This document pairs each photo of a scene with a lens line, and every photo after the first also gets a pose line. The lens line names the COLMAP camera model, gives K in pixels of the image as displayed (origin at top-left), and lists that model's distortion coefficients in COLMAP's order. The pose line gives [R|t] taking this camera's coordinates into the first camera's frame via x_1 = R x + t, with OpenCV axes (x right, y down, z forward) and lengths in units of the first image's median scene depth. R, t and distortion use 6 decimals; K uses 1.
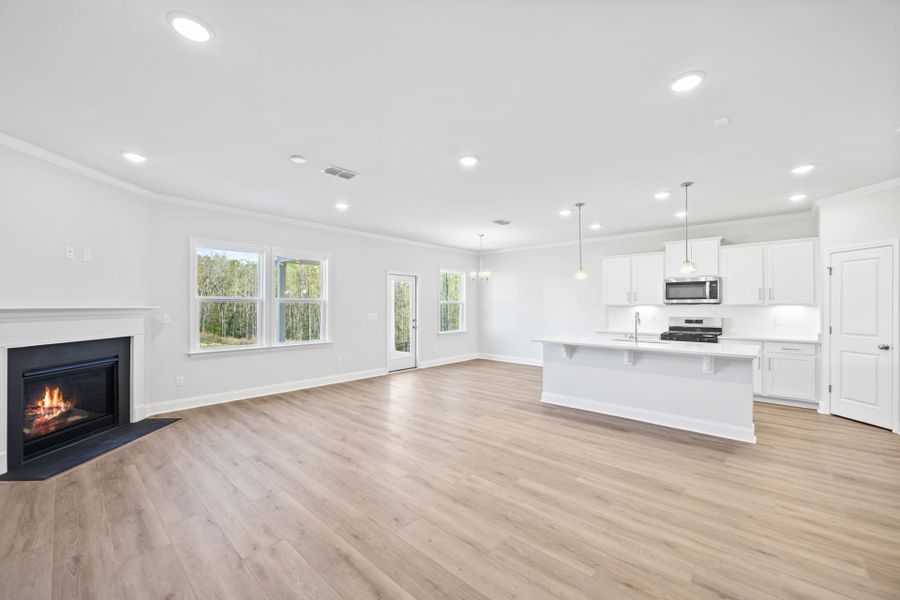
lens RADIAL K [[358.7, 0, 451.3], [0, 358.7, 305.6], [0, 0, 1]] dist [-0.001537, -0.000104]
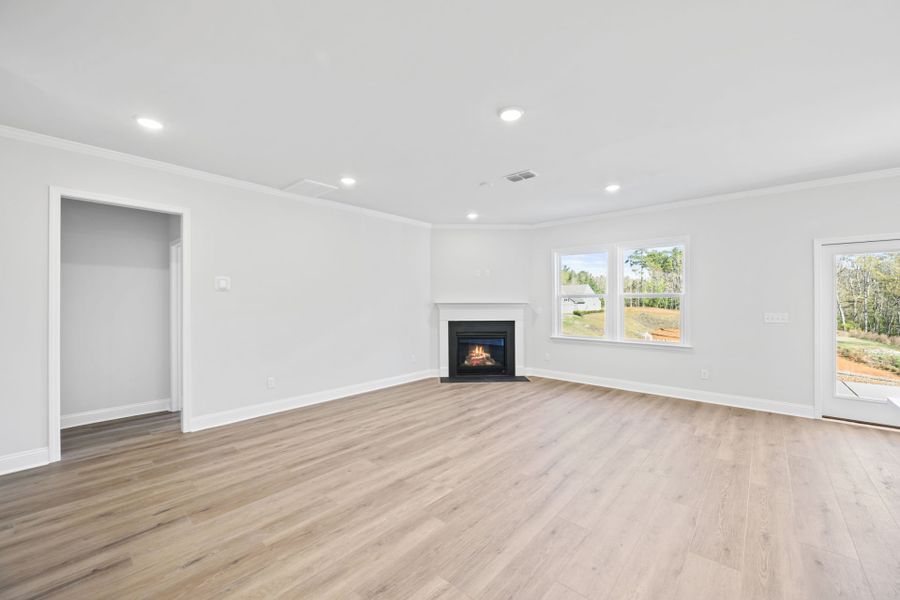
lens RADIAL K [[355.0, 0, 450.0], [0, 355.0, 300.0], [0, 0, 1]] dist [-0.002205, 0.000132]
pose [[0.015537, -0.004900, -0.999867, 0.527765], [0.001561, 0.999987, -0.004877, 0.001554], [0.999878, -0.001486, 0.015545, 0.547496]]
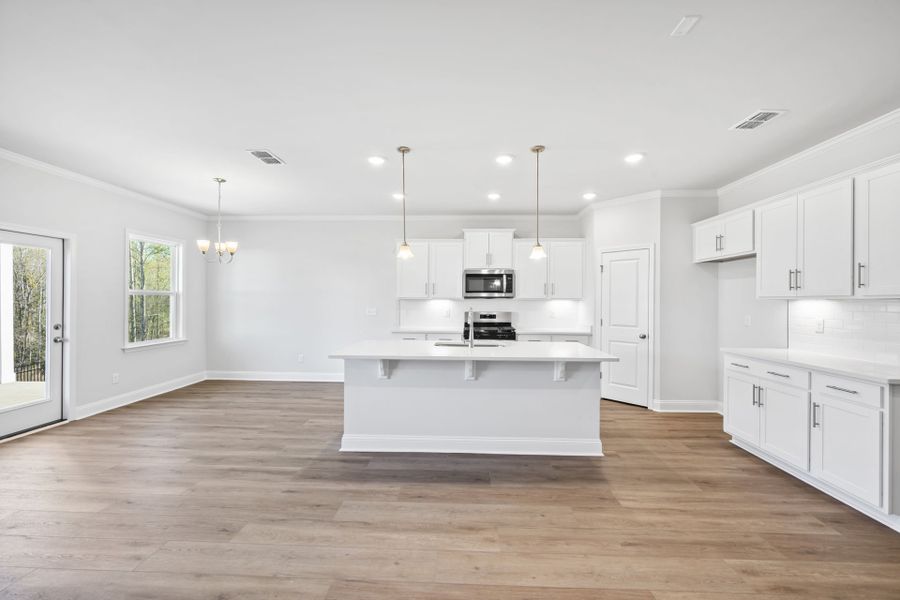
lens RADIAL K [[359.6, 0, 453.0], [0, 359.6, 300.1], [0, 0, 1]] dist [-0.001345, -0.000291]
pose [[0.764006, 0.003390, 0.645201, -0.007582], [-0.005436, 0.999985, 0.001182, 0.000470], [-0.645187, -0.004410, 0.764012, 0.385874]]
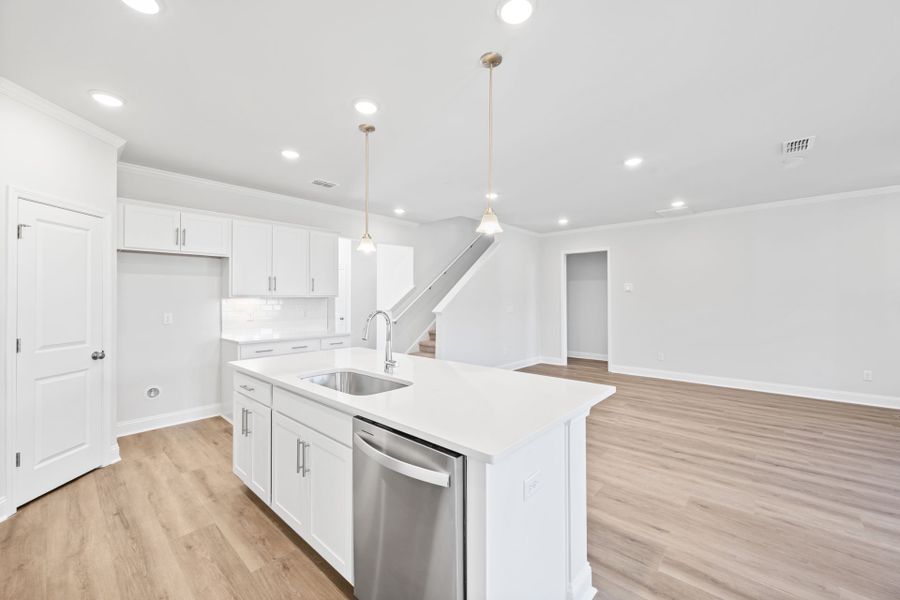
lens RADIAL K [[357.8, 0, 453.1], [0, 357.8, 297.0], [0, 0, 1]] dist [-0.002065, -0.000301]
pose [[-0.999981, 0.000713, -0.006172, 0.375627], [0.000753, 0.999978, -0.006531, 0.001871], [0.006167, -0.006535, -0.999960, 1.310012]]
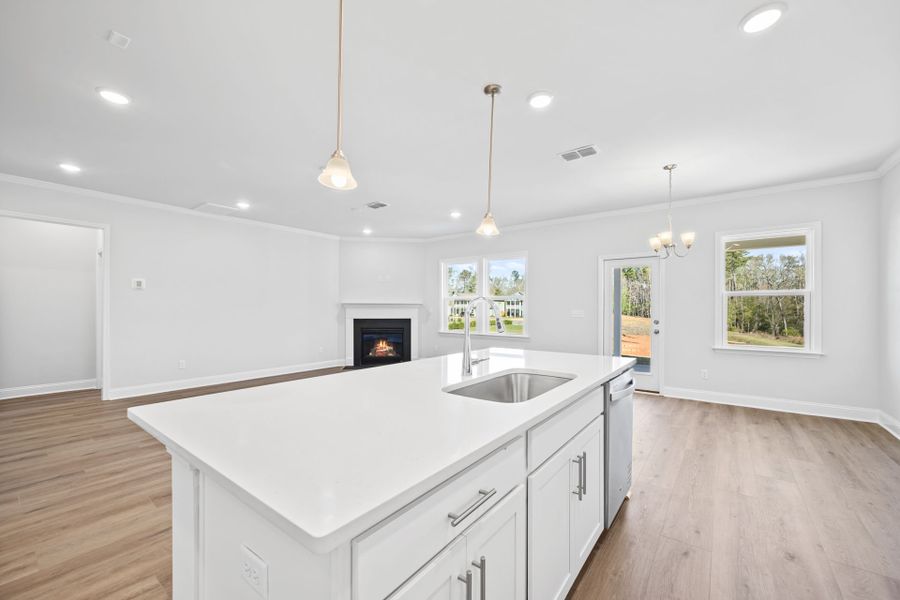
lens RADIAL K [[358.7, 0, 451.3], [0, 358.7, 305.6], [0, 0, 1]] dist [-0.001537, -0.000104]
pose [[0.087212, -0.007668, -0.996160, 0.797158], [-0.002819, 0.999964, -0.007944, 0.025261], [0.996186, 0.003501, 0.087188, 0.829442]]
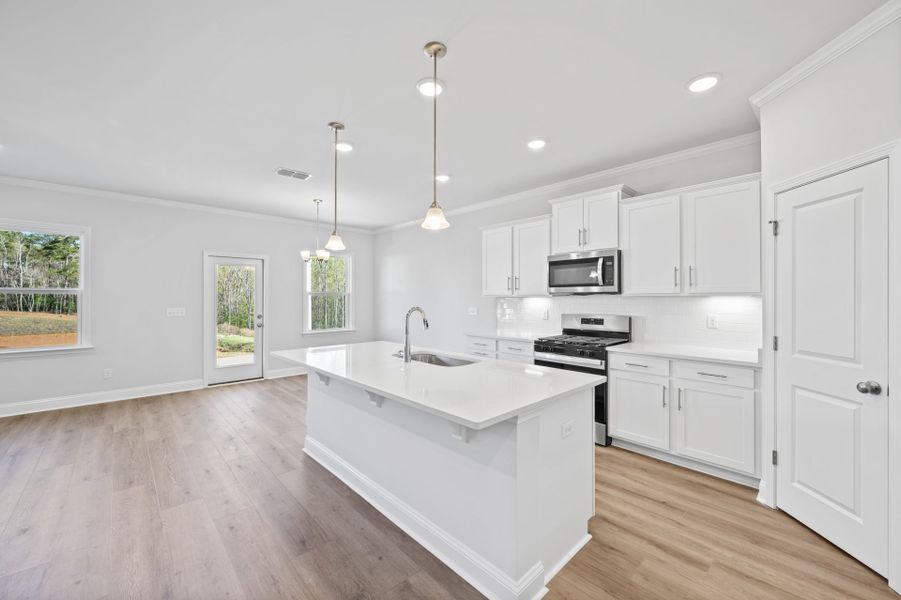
lens RADIAL K [[358.2, 0, 453.6], [0, 358.2, 297.0], [0, 0, 1]] dist [-0.002065, -0.000301]
pose [[0.997147, -0.001356, -0.075472, 0.550775], [0.001167, 0.999996, -0.002557, 0.002377], [0.075475, 0.002462, 0.997145, 0.392396]]
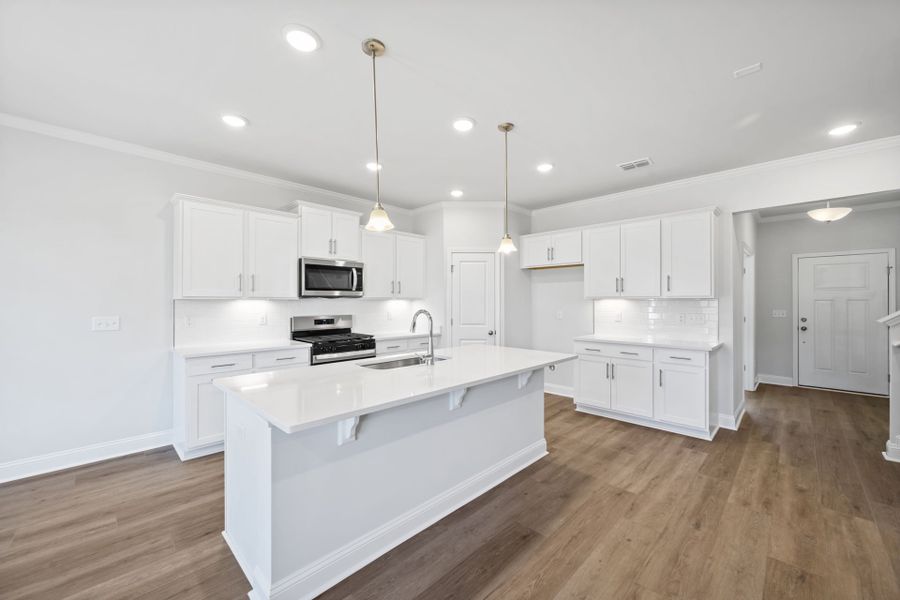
lens RADIAL K [[355.0, 0, 450.0], [0, 355.0, 300.0], [0, 0, 1]] dist [-0.002205, 0.000132]
pose [[0.039606, 0.002035, 0.999213, -0.034943], [-0.001564, 0.999997, -0.001974, 0.002082], [-0.999214, -0.001485, 0.039609, 0.829796]]
